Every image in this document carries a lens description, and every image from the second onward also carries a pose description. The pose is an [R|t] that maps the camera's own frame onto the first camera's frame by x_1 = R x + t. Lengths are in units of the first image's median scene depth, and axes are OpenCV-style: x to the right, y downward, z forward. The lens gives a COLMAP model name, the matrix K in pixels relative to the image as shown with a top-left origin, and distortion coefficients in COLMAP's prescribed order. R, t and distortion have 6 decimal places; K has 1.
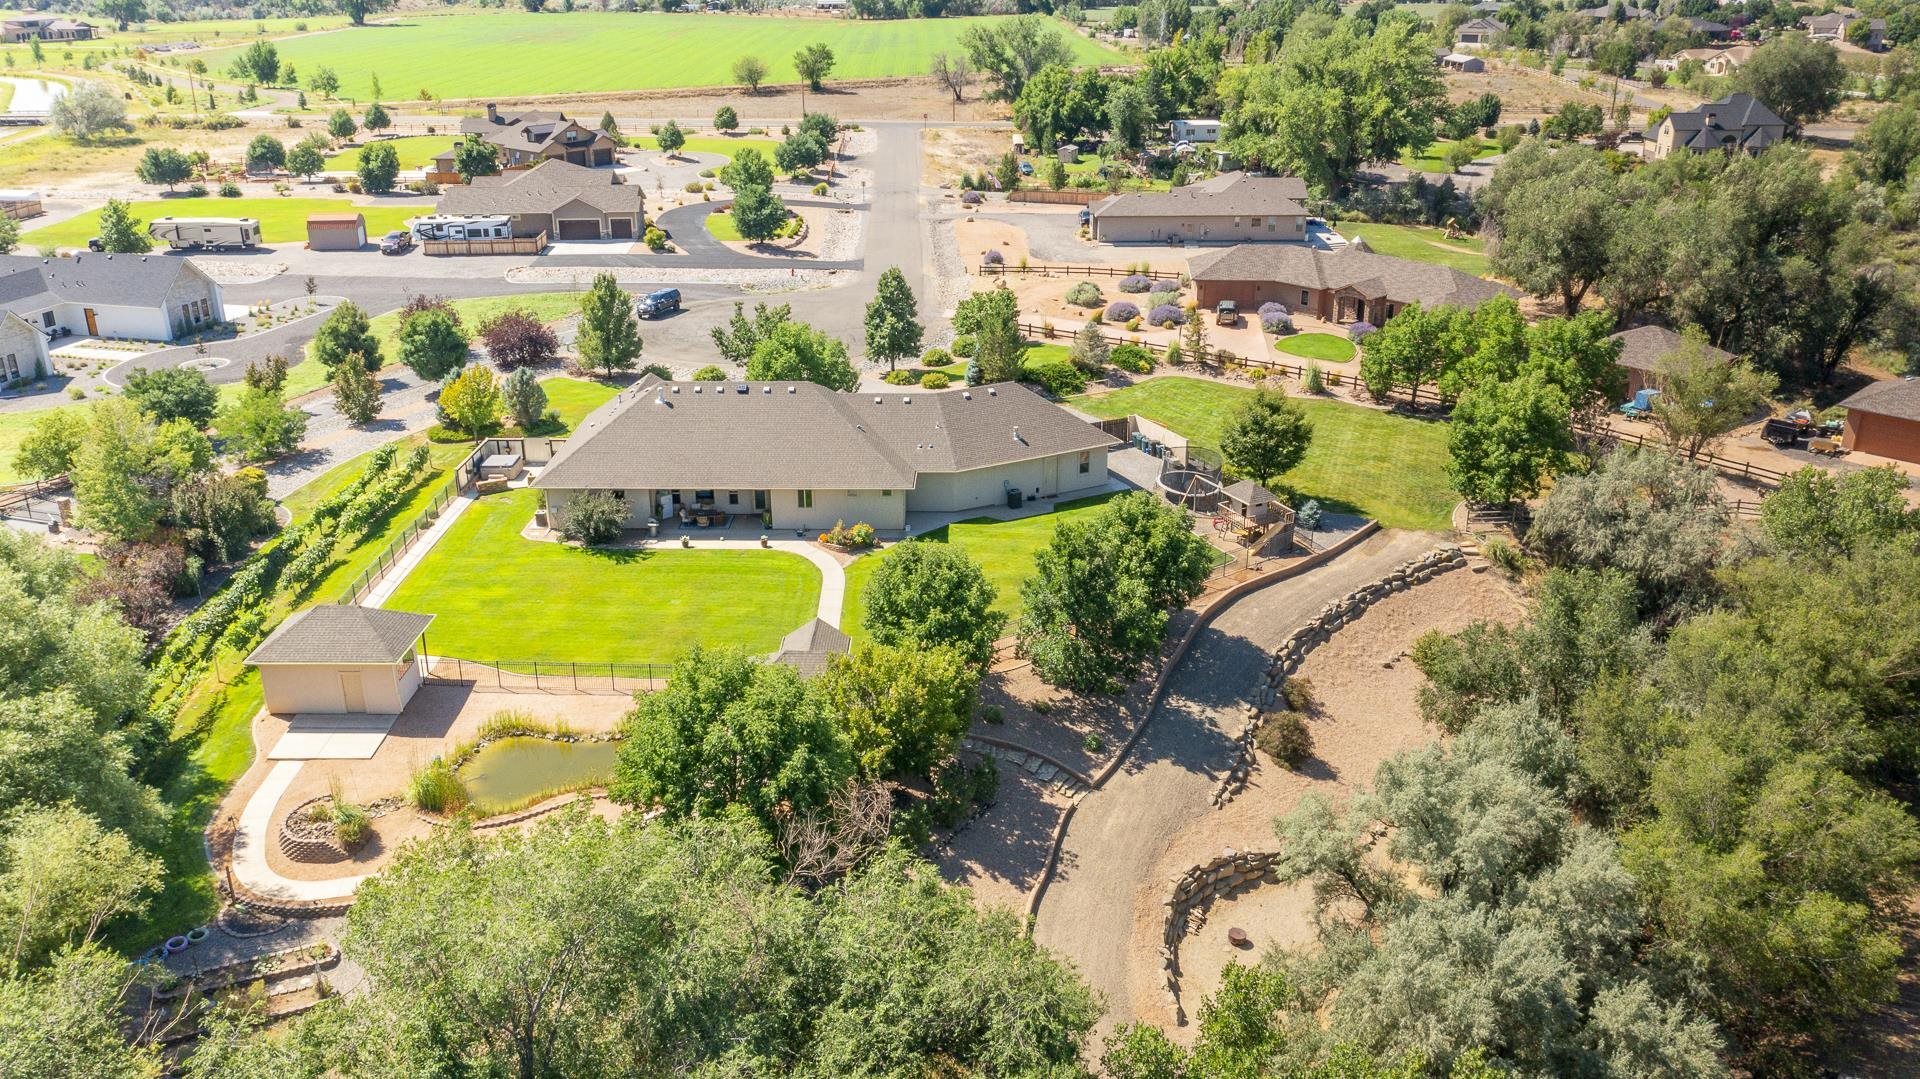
lens RADIAL K [[1528.6, 0, 960.0], [0, 1528.6, 539.5], [0, 0, 1]] dist [-0.016315, 0.005958]
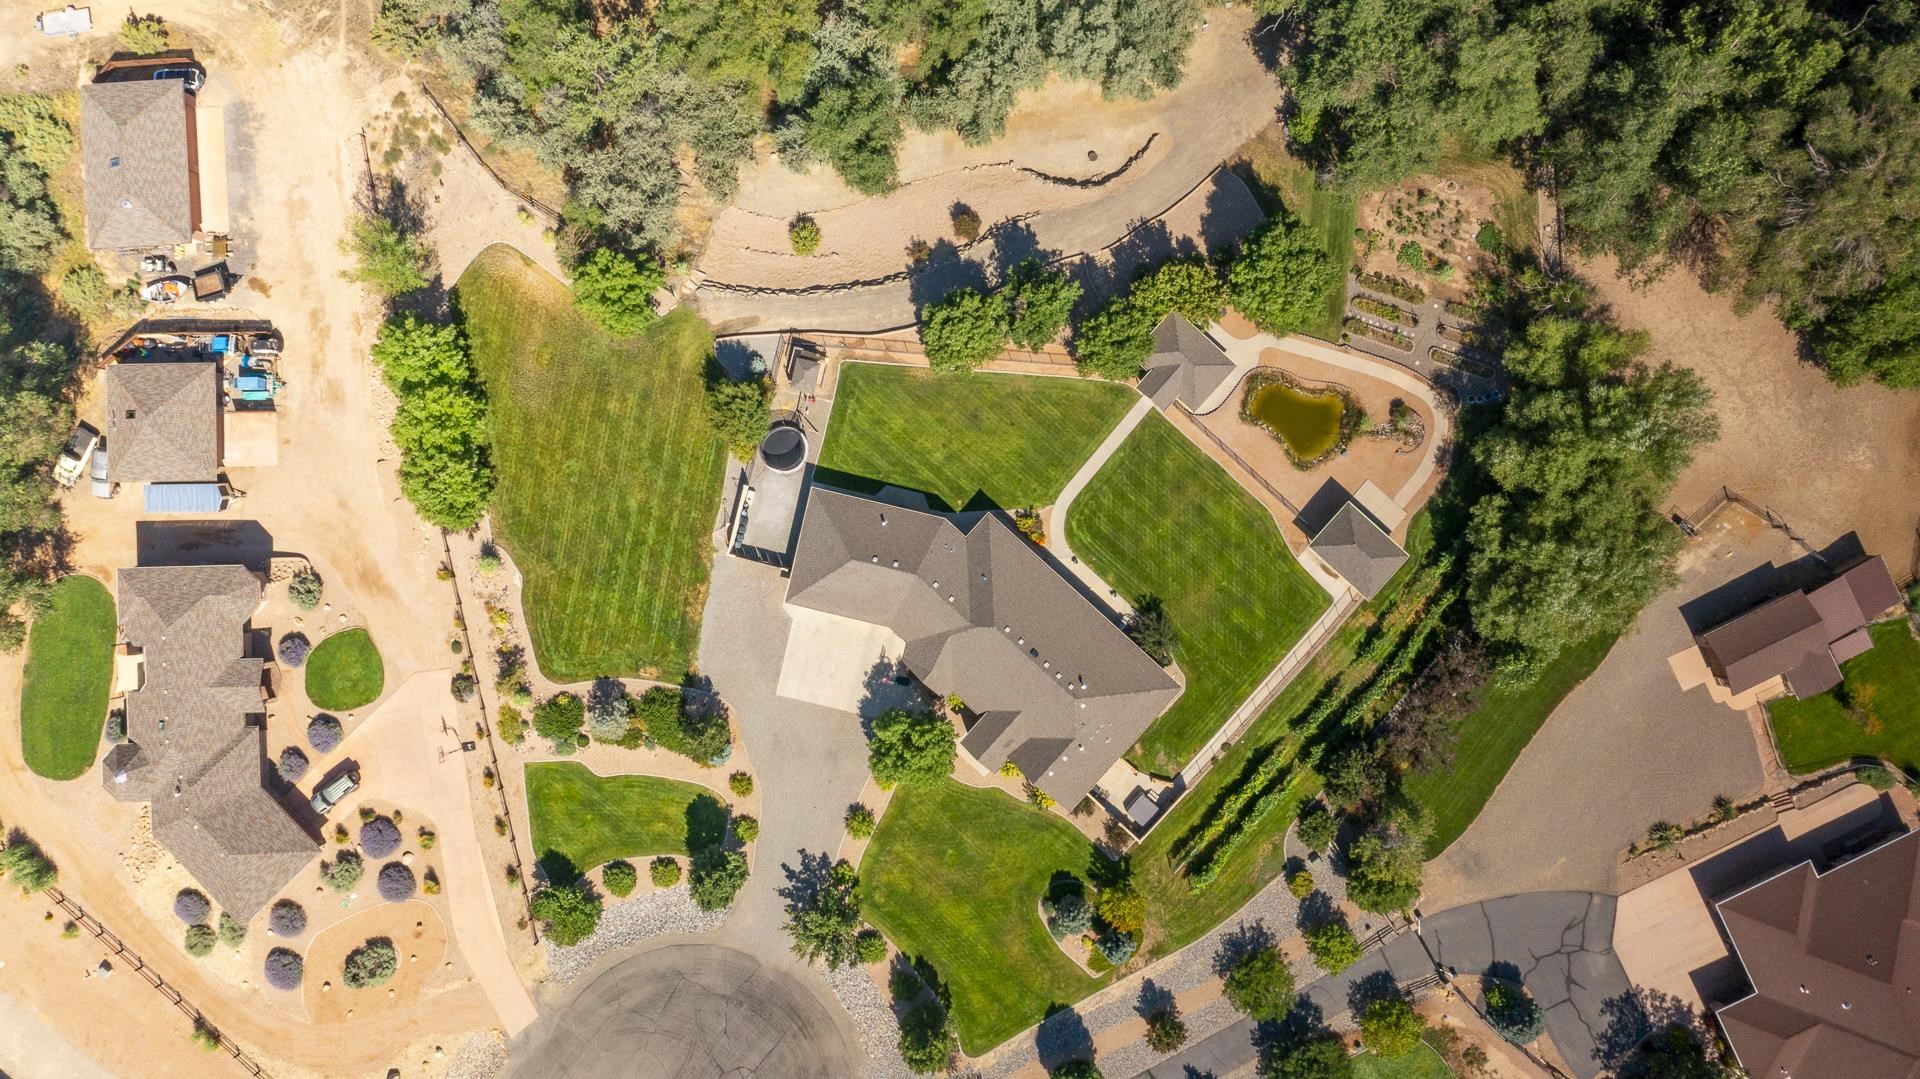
lens RADIAL K [[1528.6, 0, 960.0], [0, 1528.6, 539.5], [0, 0, 1]] dist [-0.016315, 0.005958]
pose [[-0.758348, -0.651849, 0.000049, -0.024786], [0.221060, -0.257107, 0.940759, -1.447279], [-0.613221, 0.713434, 0.339075, 0.540914]]
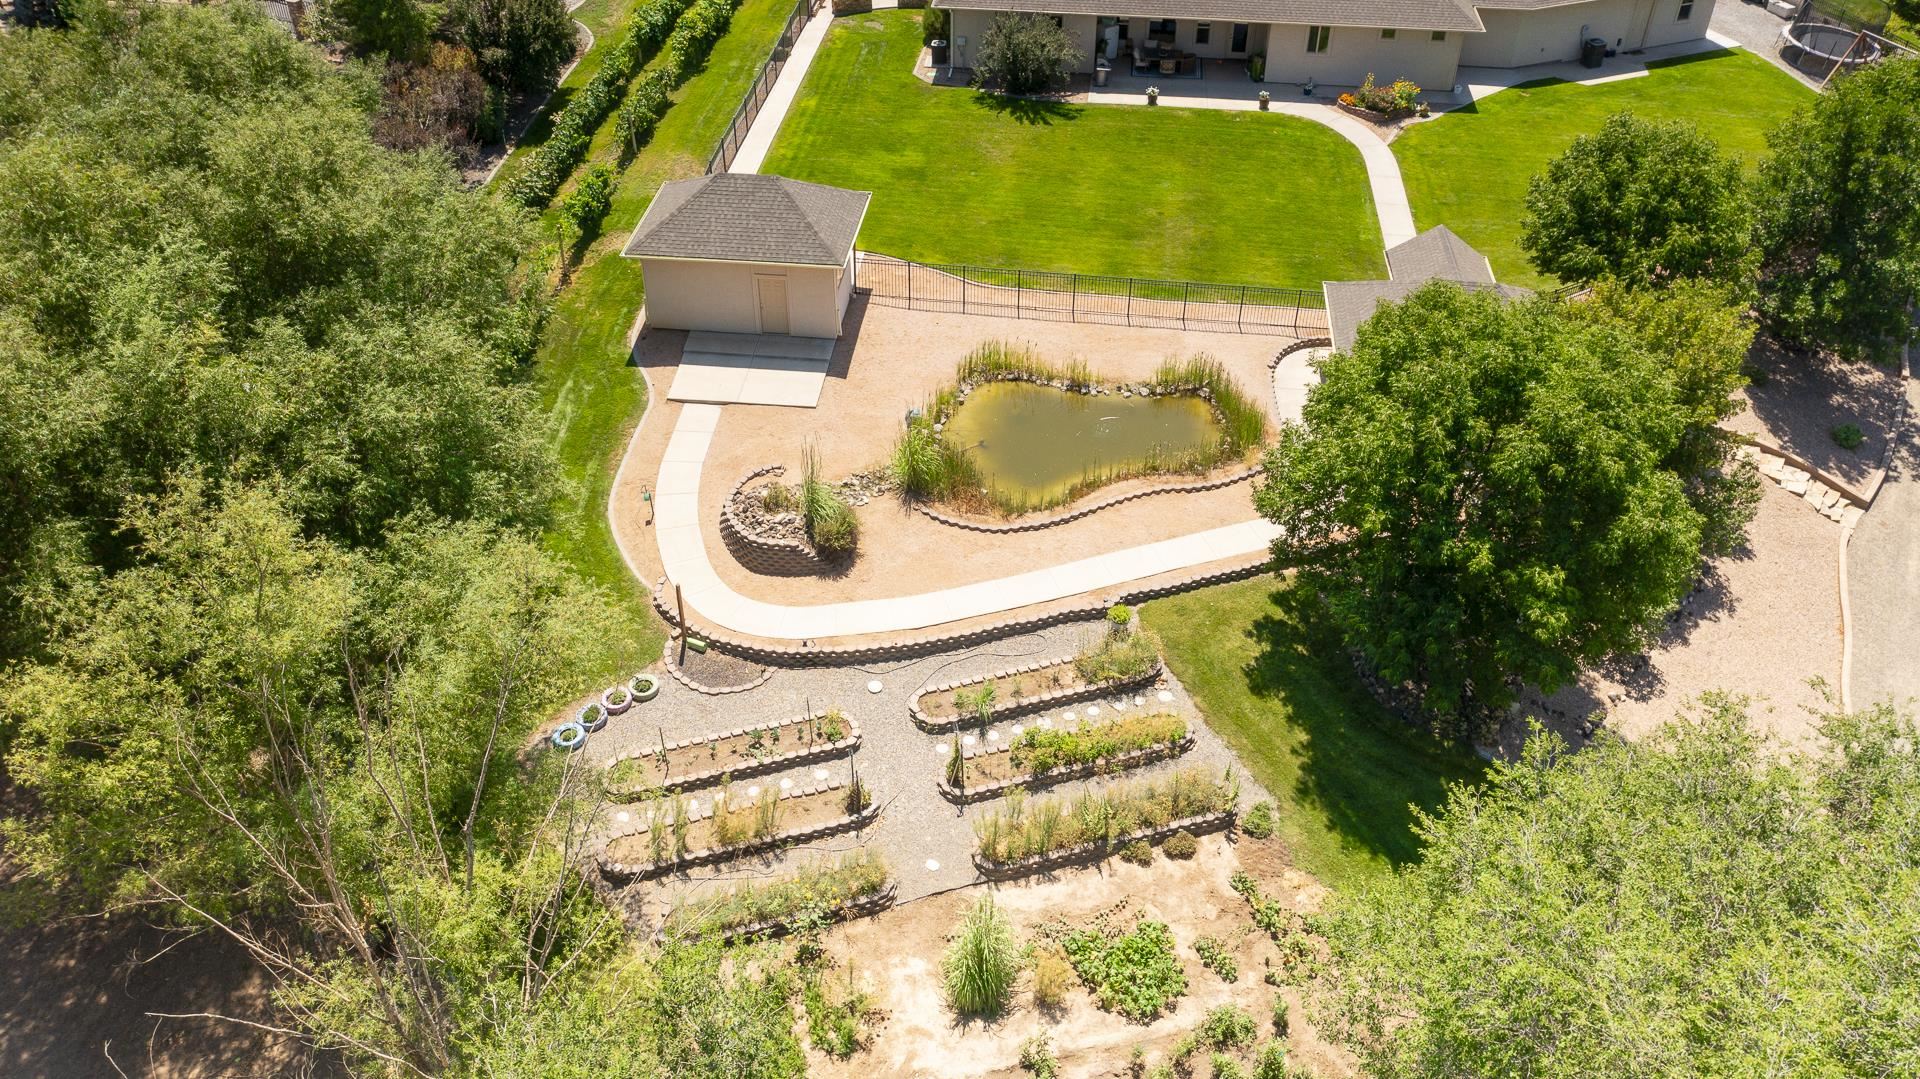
lens RADIAL K [[1528.6, 0, 960.0], [0, 1528.6, 539.5], [0, 0, 1]] dist [-0.016315, 0.005958]
pose [[0.995865, 0.063175, -0.065280, -0.209277], [-0.042351, 0.958597, 0.281600, 0.003407], [0.080367, -0.277671, 0.957309, 0.252392]]
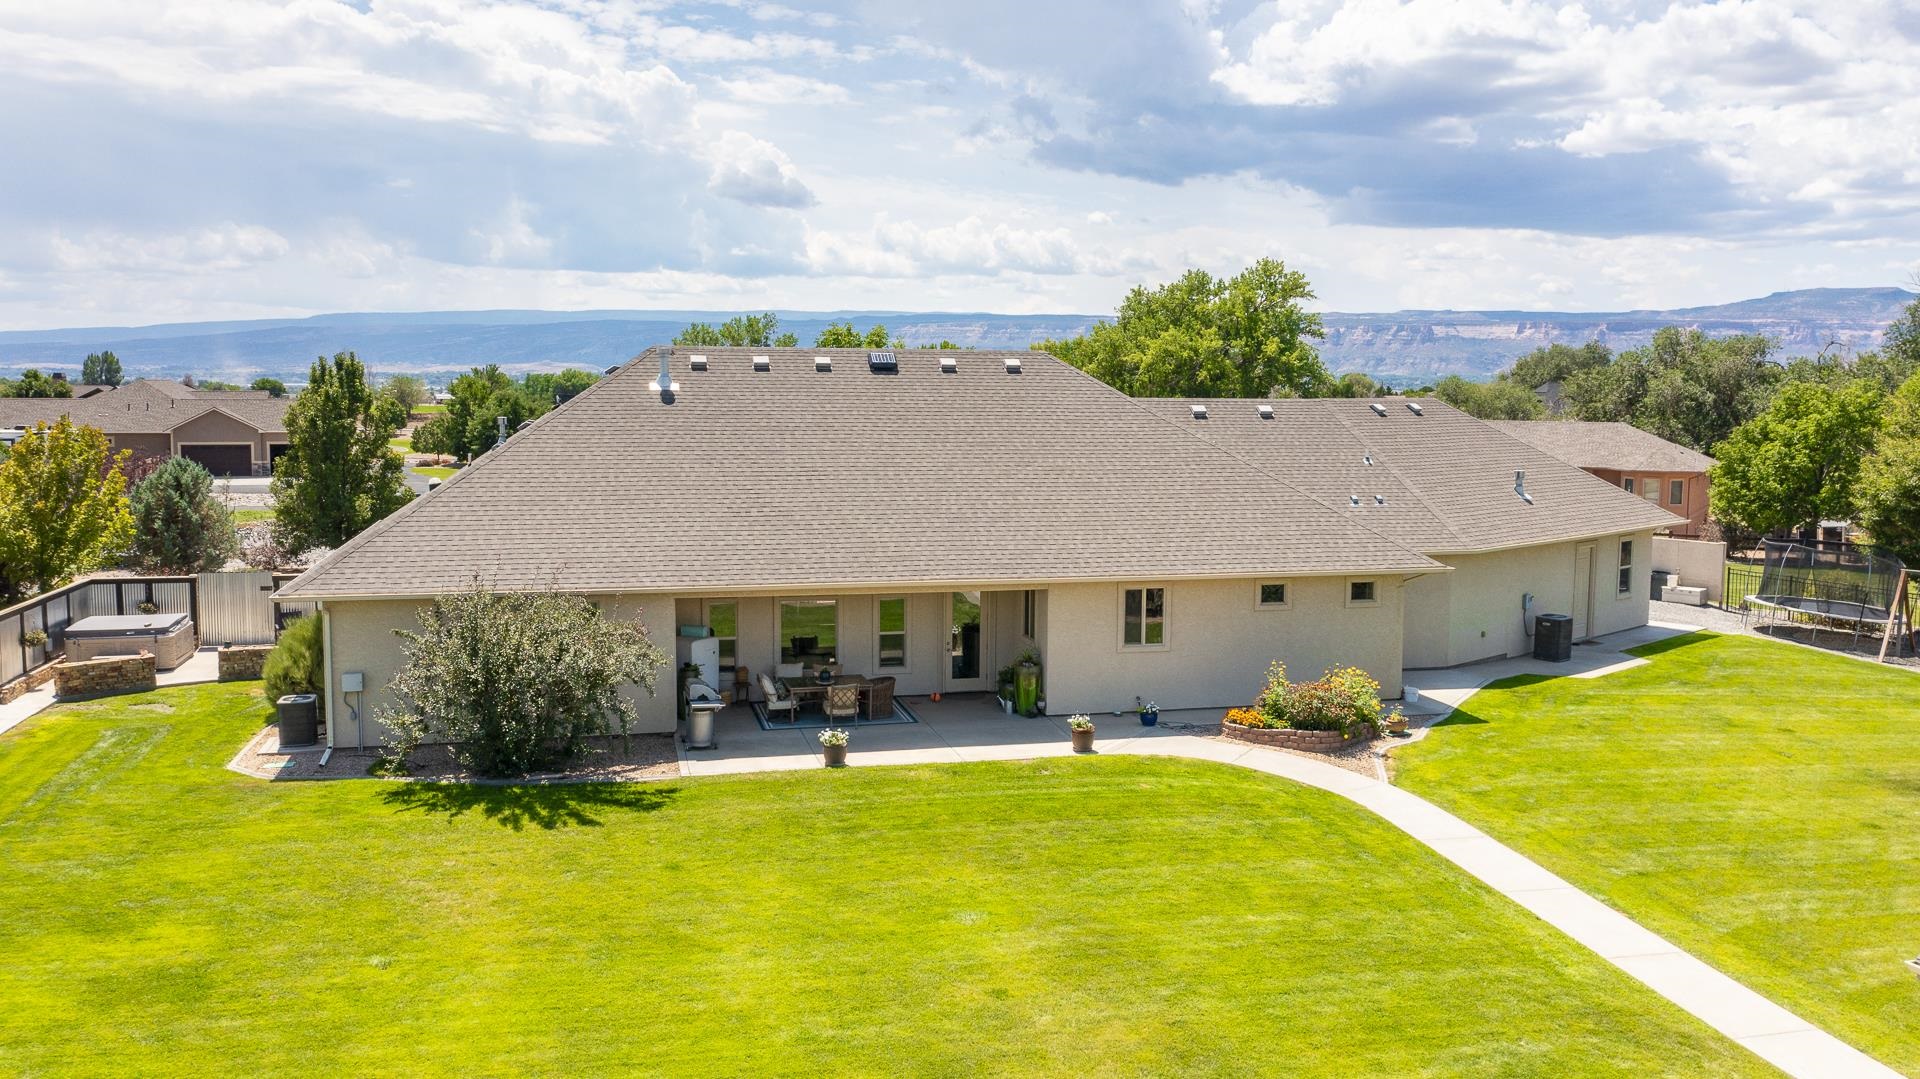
lens RADIAL K [[1528.6, 0, 960.0], [0, 1528.6, 539.5], [0, 0, 1]] dist [-0.016315, 0.005958]
pose [[0.965803, -0.014515, 0.258869, -0.232687], [0.085385, 0.960543, -0.264699, 0.043983], [-0.244813, 0.277751, 0.928935, 0.700047]]
